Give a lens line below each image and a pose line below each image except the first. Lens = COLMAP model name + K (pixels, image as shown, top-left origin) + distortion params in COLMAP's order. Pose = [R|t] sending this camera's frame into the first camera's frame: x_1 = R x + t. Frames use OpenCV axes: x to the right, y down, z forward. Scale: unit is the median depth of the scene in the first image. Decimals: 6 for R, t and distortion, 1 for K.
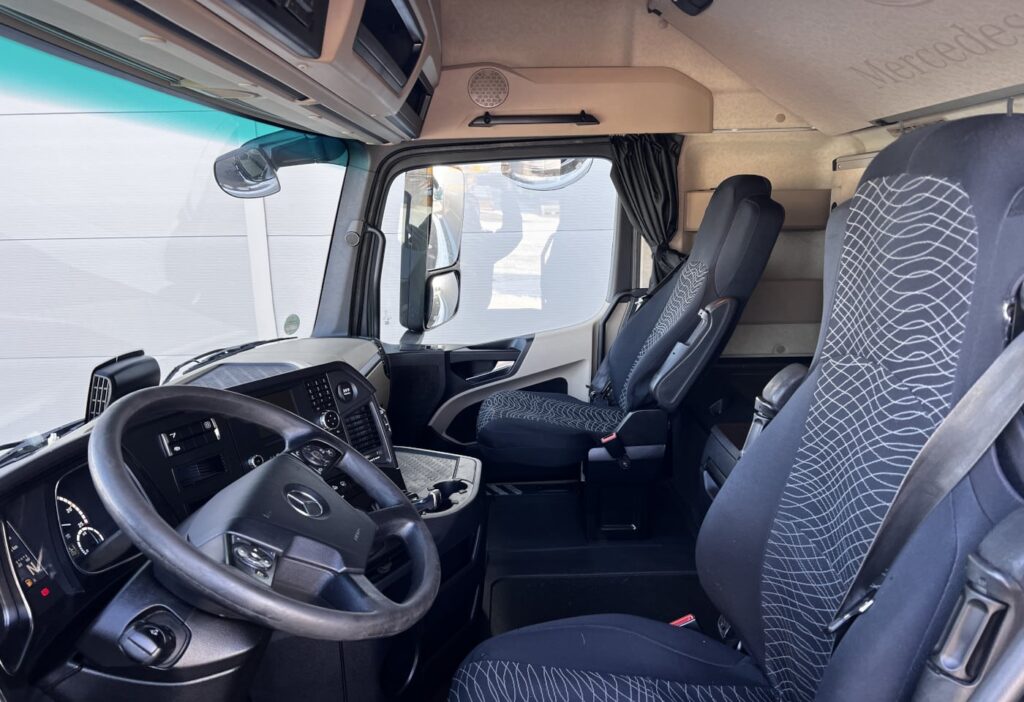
lens RADIAL K [[746.5, 0, 506.1], [0, 746.5, 354.5], [0, 0, 1]] dist [0.091114, -0.088304]
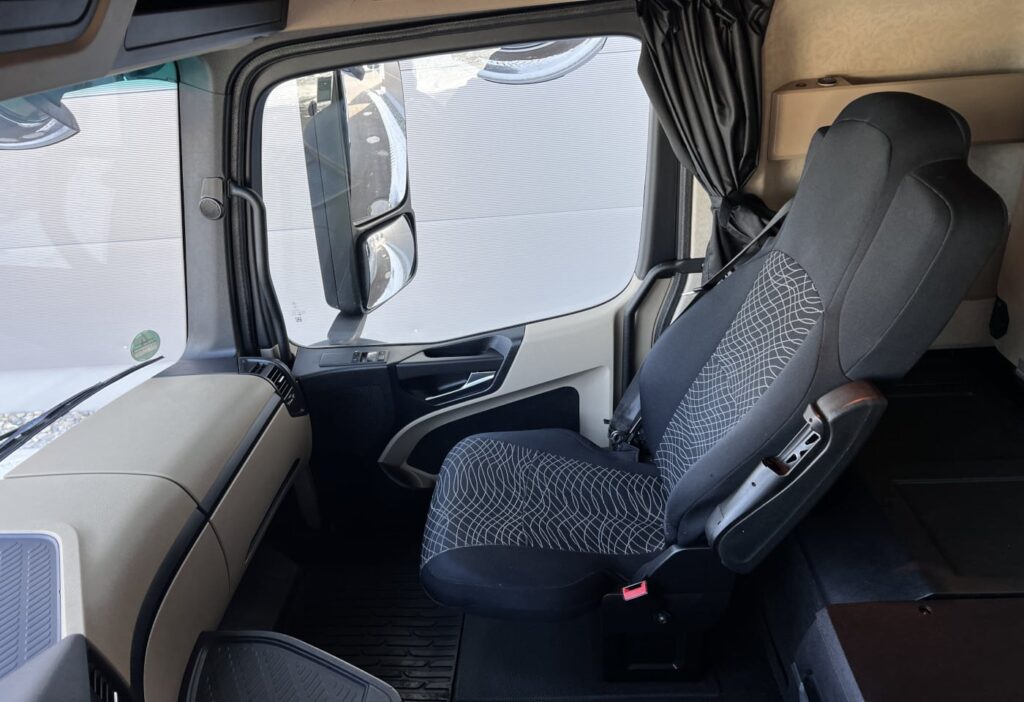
lens RADIAL K [[727.8, 0, 517.7], [0, 727.8, 352.8], [0, 0, 1]] dist [0.010396, -0.000752]
pose [[0.997021, -0.041744, -0.064855, 0.075489], [0.058890, 0.955027, 0.290614, -0.199293], [0.049807, -0.293567, 0.954640, 0.416453]]
